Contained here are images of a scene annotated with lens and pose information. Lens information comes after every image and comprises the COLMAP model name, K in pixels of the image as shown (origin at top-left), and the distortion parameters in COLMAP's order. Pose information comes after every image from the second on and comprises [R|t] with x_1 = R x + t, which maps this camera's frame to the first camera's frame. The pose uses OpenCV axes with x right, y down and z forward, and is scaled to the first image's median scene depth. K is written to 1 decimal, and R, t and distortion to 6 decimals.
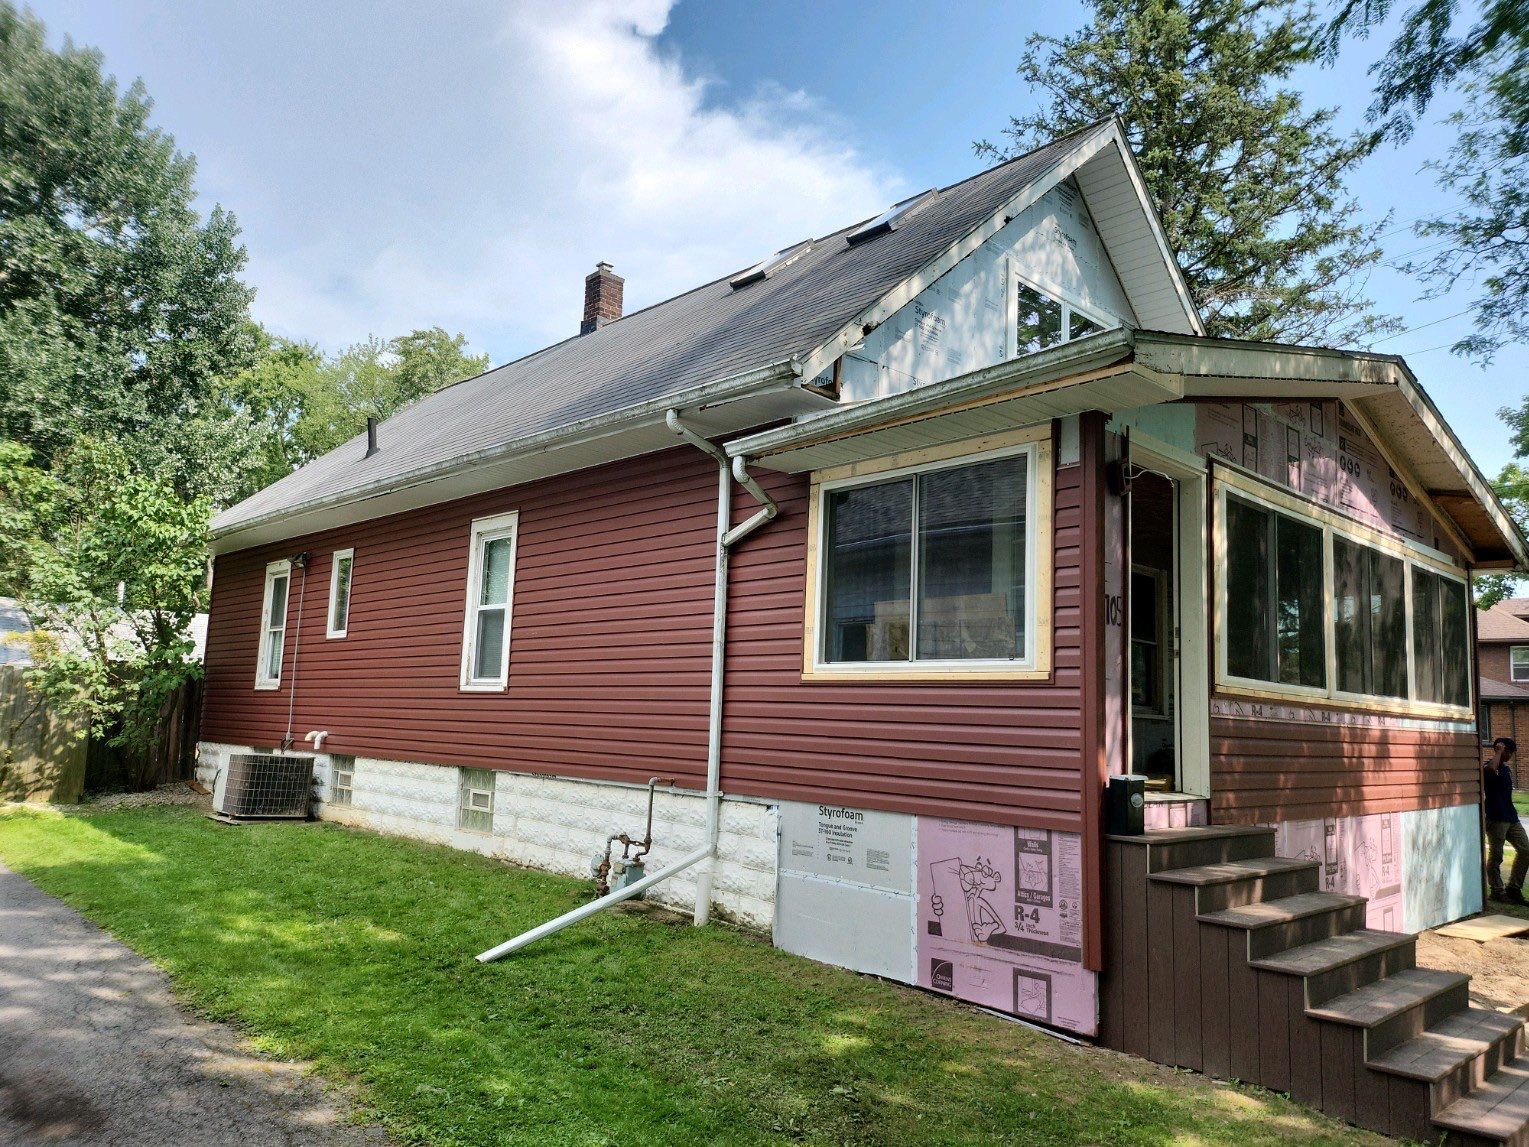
lens RADIAL K [[1084.6, 0, 783.5], [0, 1084.6, 594.1], [0, 0, 1]] dist [0.052188, -0.012039]
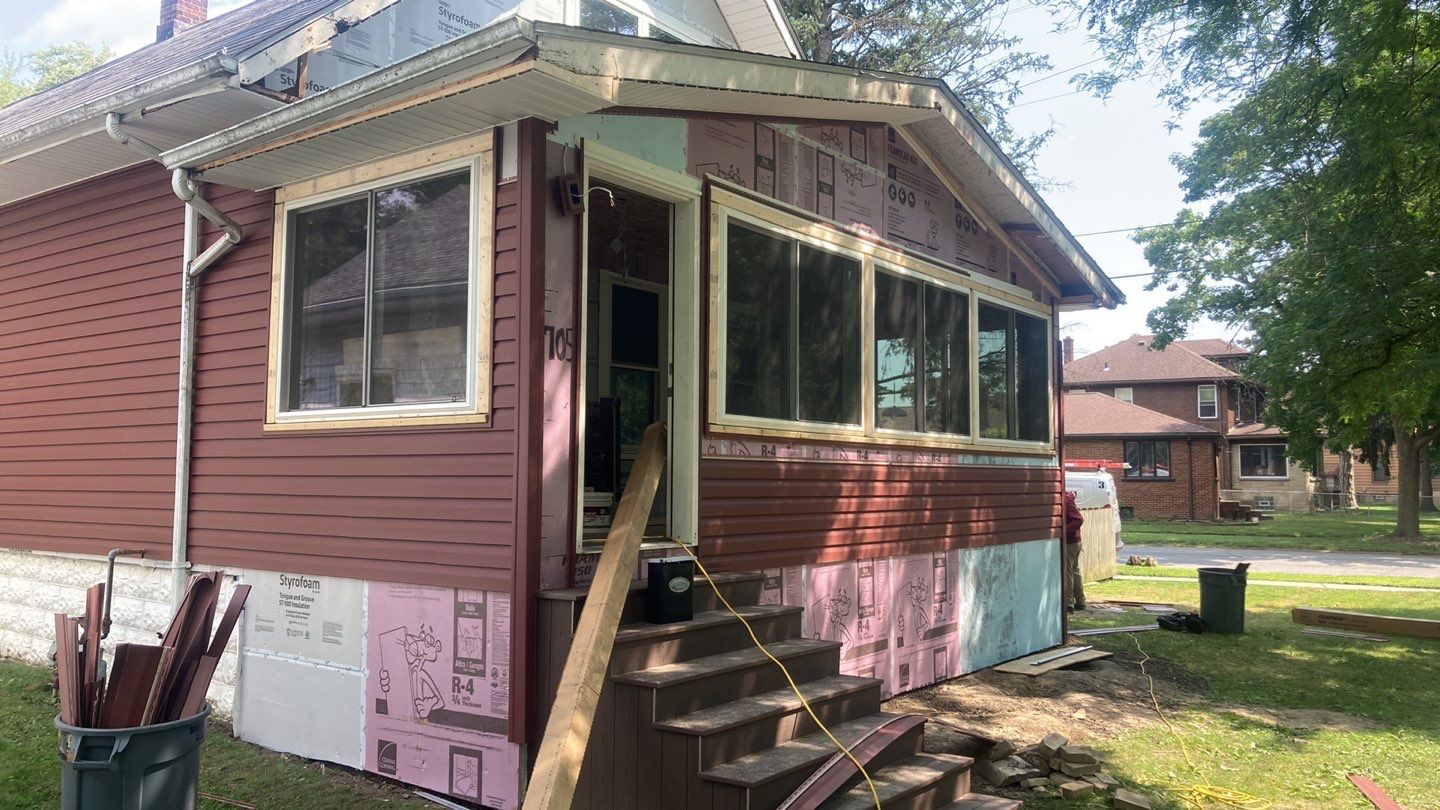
lens RADIAL K [[1138.5, 0, 725.9], [0, 1138.5, 391.8], [0, 0, 1]] dist [0.022487, -0.028698]
pose [[0.986106, -0.017100, 0.165233, 0.211703], [0.010152, 0.999032, 0.042806, 0.011773], [-0.165805, -0.040534, 0.985325, 0.040521]]
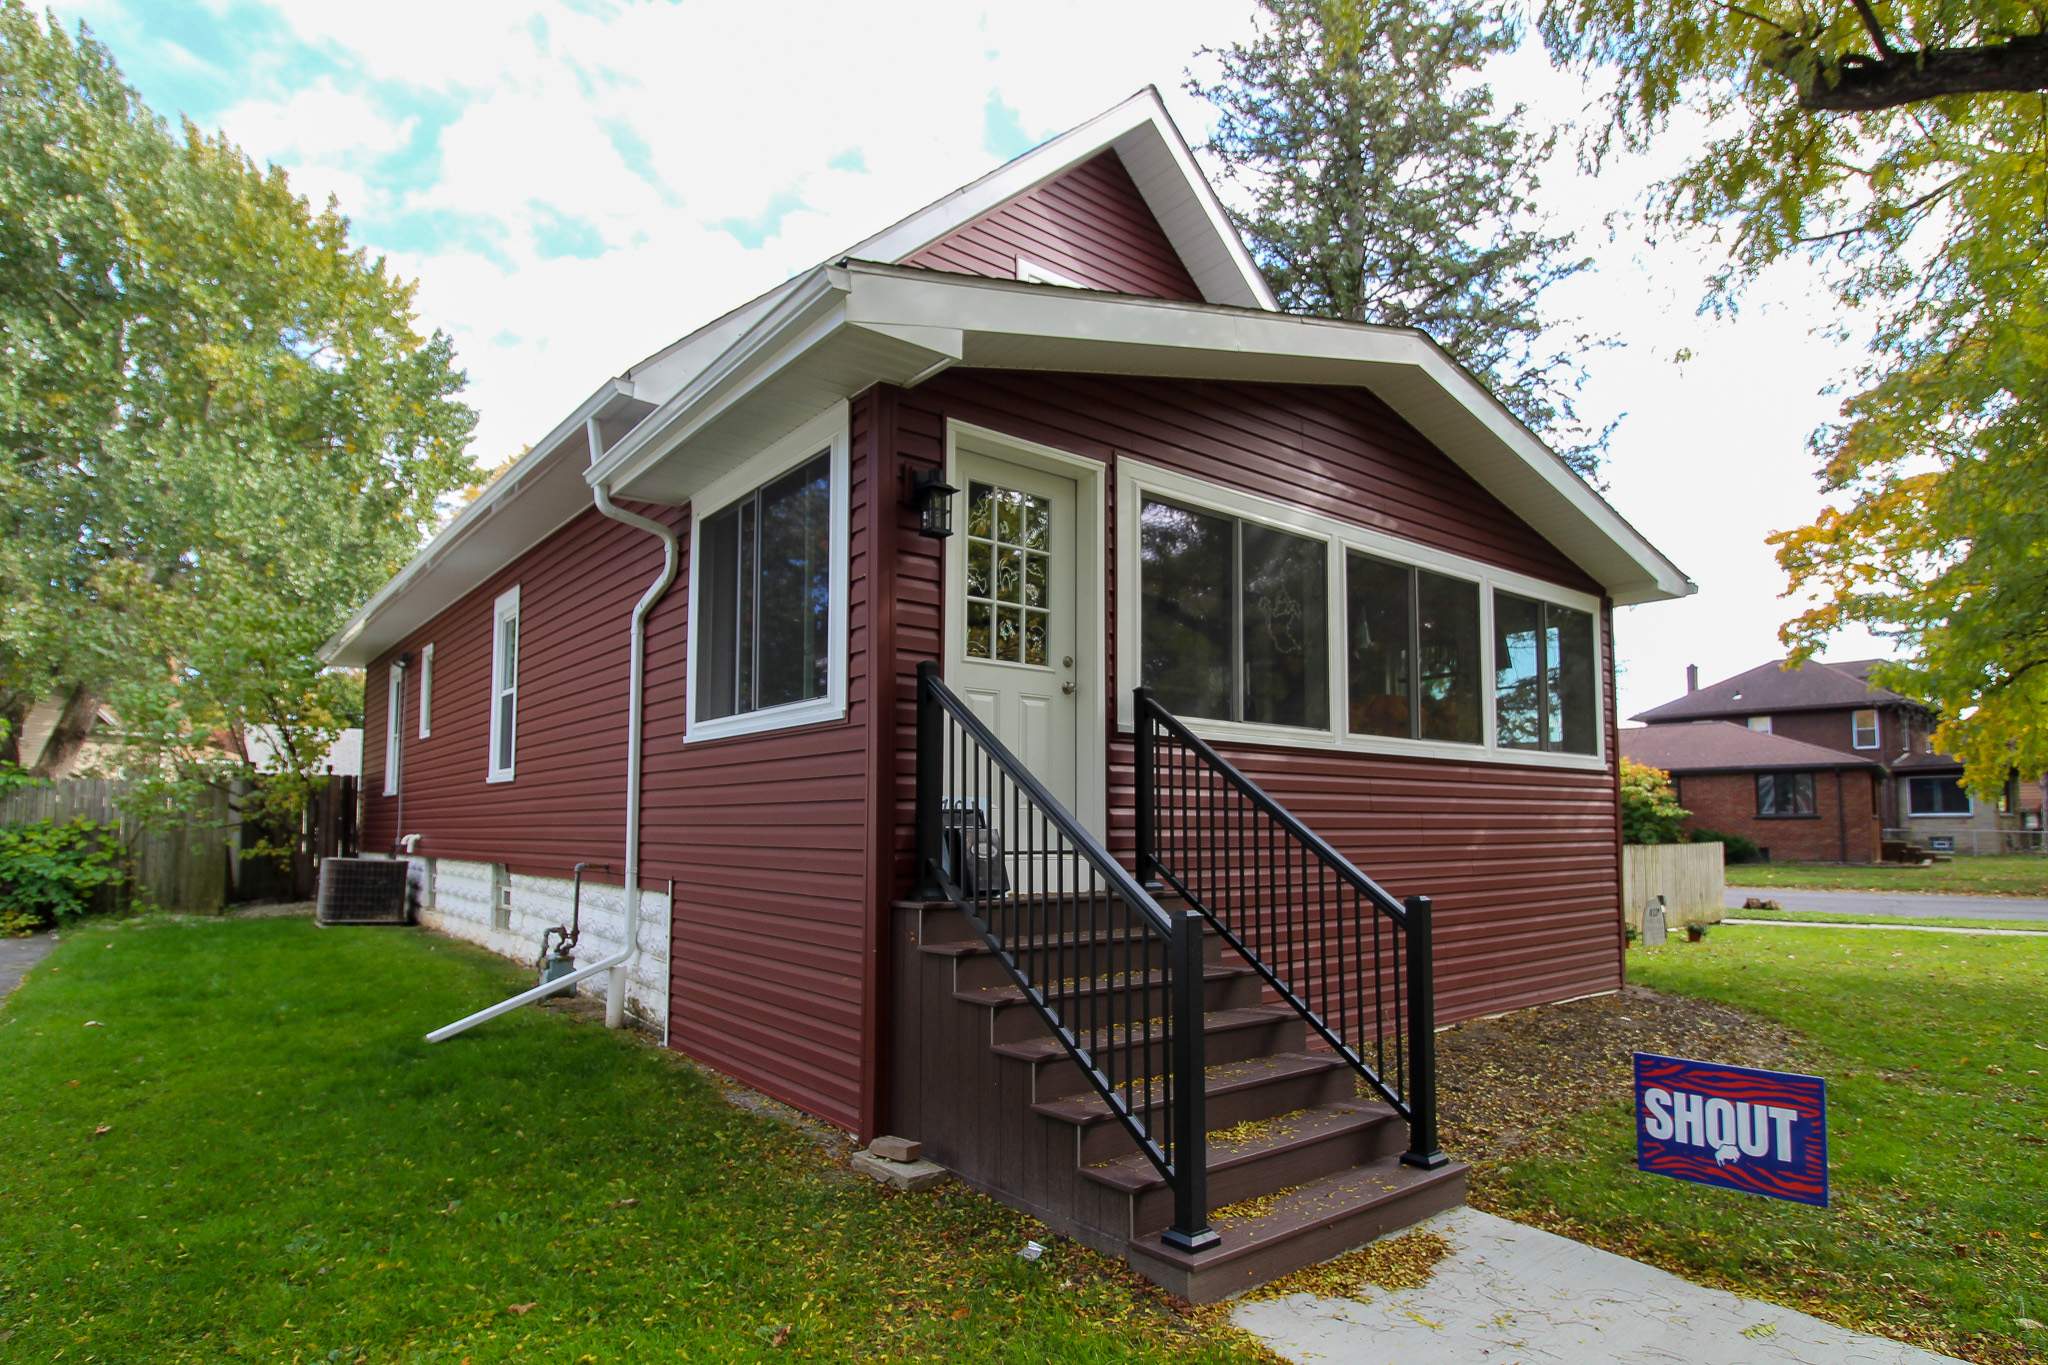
lens RADIAL K [[1099.3, 0, 1030.2], [0, 1099.3, 751.7], [0, 0, 1]] dist [0.000542, 0.000706]
pose [[0.994647, -0.041235, -0.094747, 0.345006], [0.045505, 0.998023, 0.043361, 0.055702], [0.092771, -0.047440, 0.994557, 0.138492]]
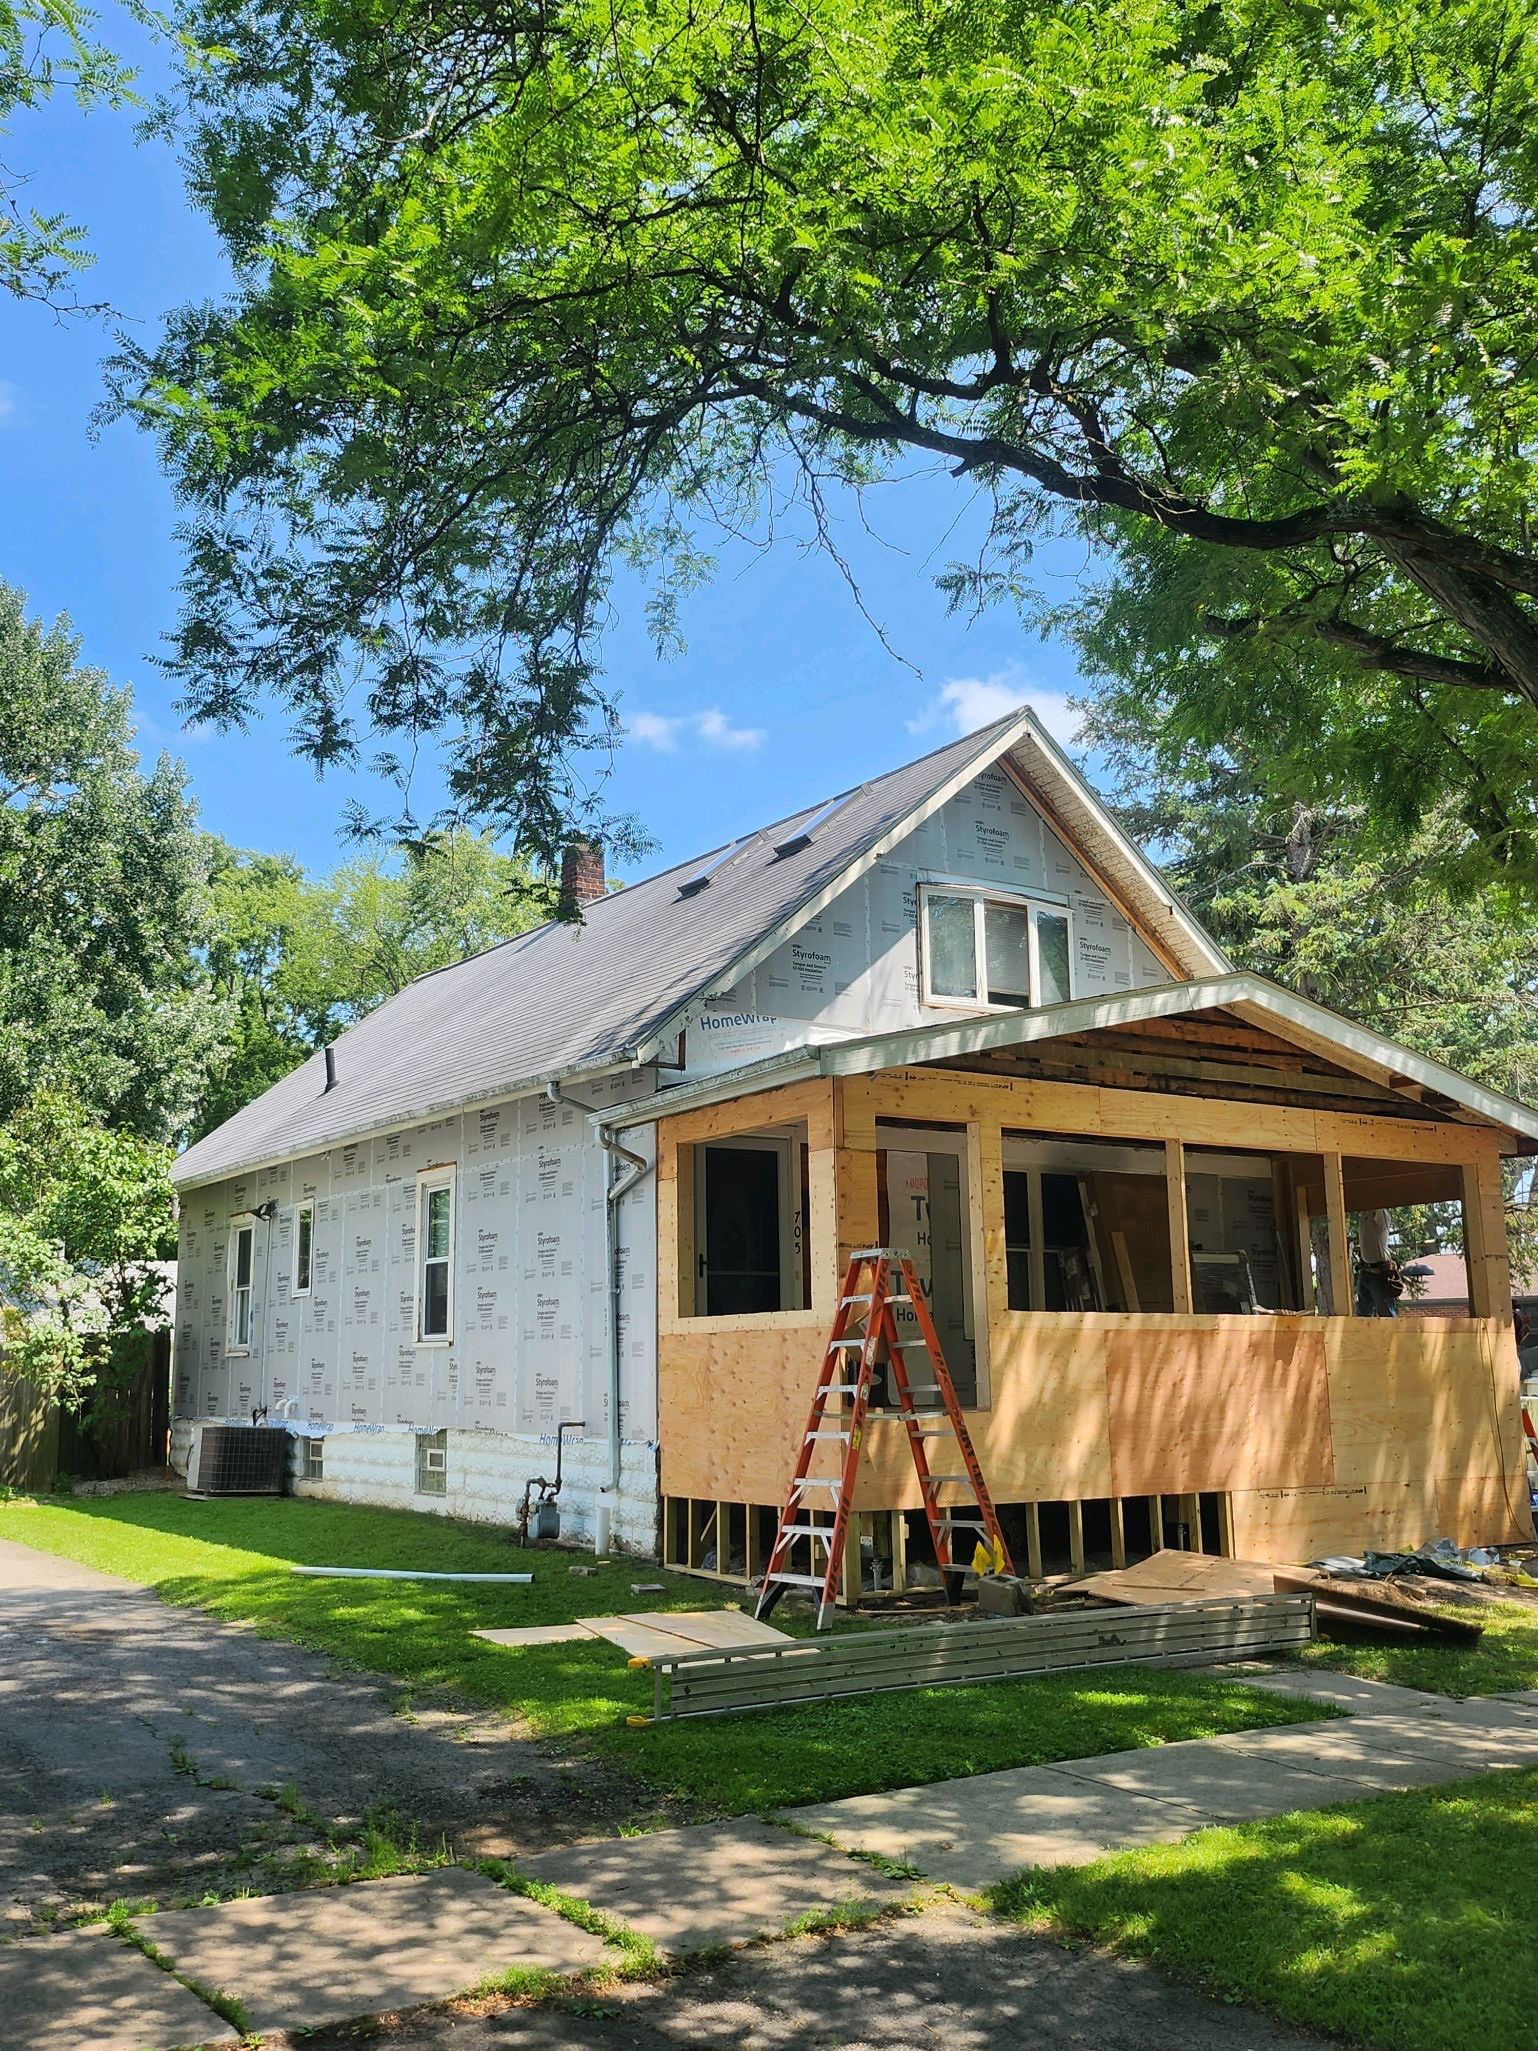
lens RADIAL K [[1856.5, 0, 725.8], [0, 1856.5, 1021.3], [0, 0, 1]] dist [0.050160, -0.019984]
pose [[0.979020, -0.082627, -0.186258, 0.420155], [0.068749, 0.994438, -0.079786, -0.067564], [0.191815, 0.065307, 0.979256, -0.803910]]
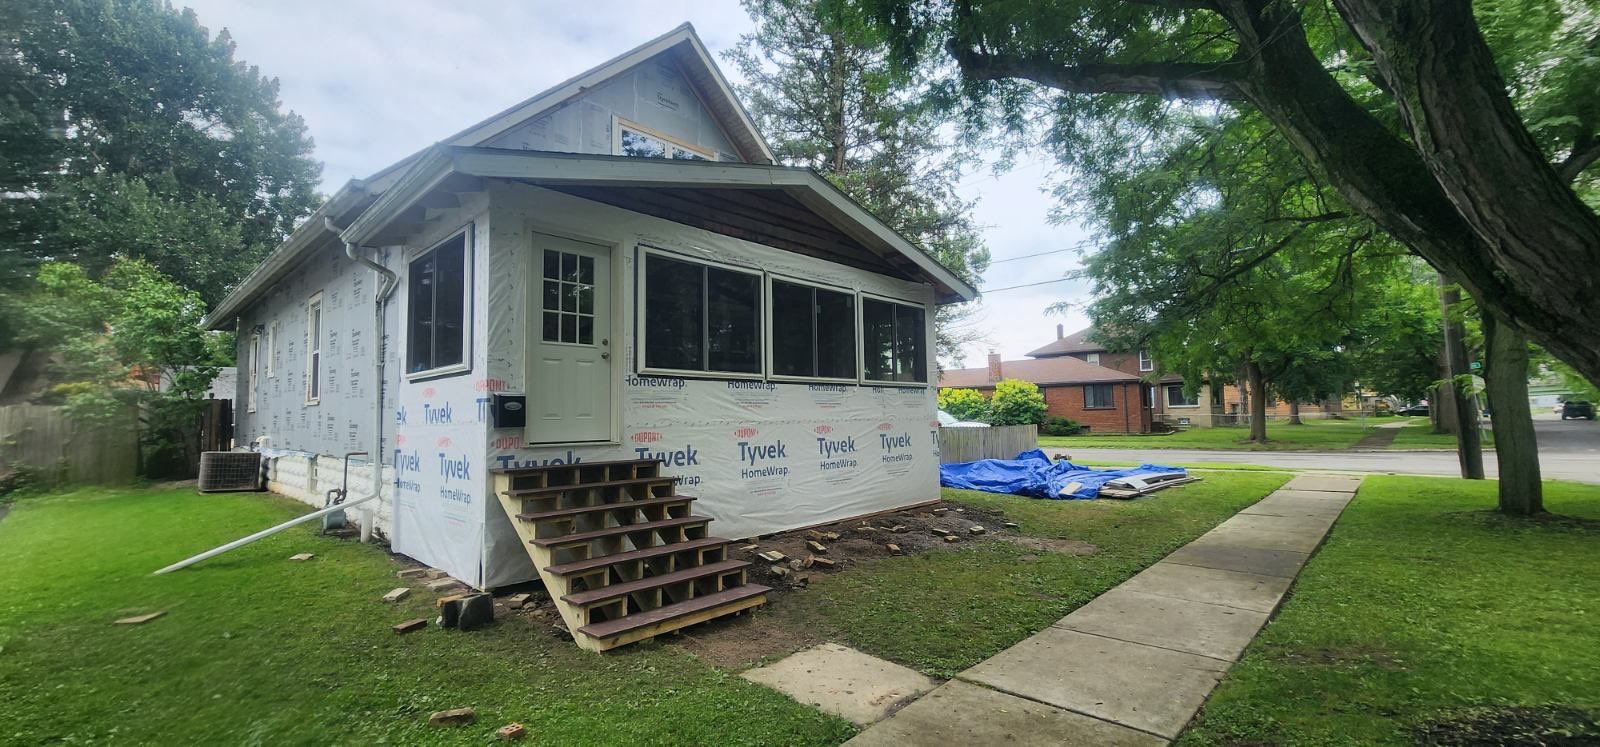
lens RADIAL K [[660.2, 0, 799.3], [0, 660.2, 380.0], [0, 0, 1]] dist [-0.001252, 0.001004]
pose [[0.997792, -0.050200, 0.043476, 0.508595], [0.047609, 0.997138, 0.058725, 0.039640], [-0.046300, -0.056525, 0.997327, 0.017115]]
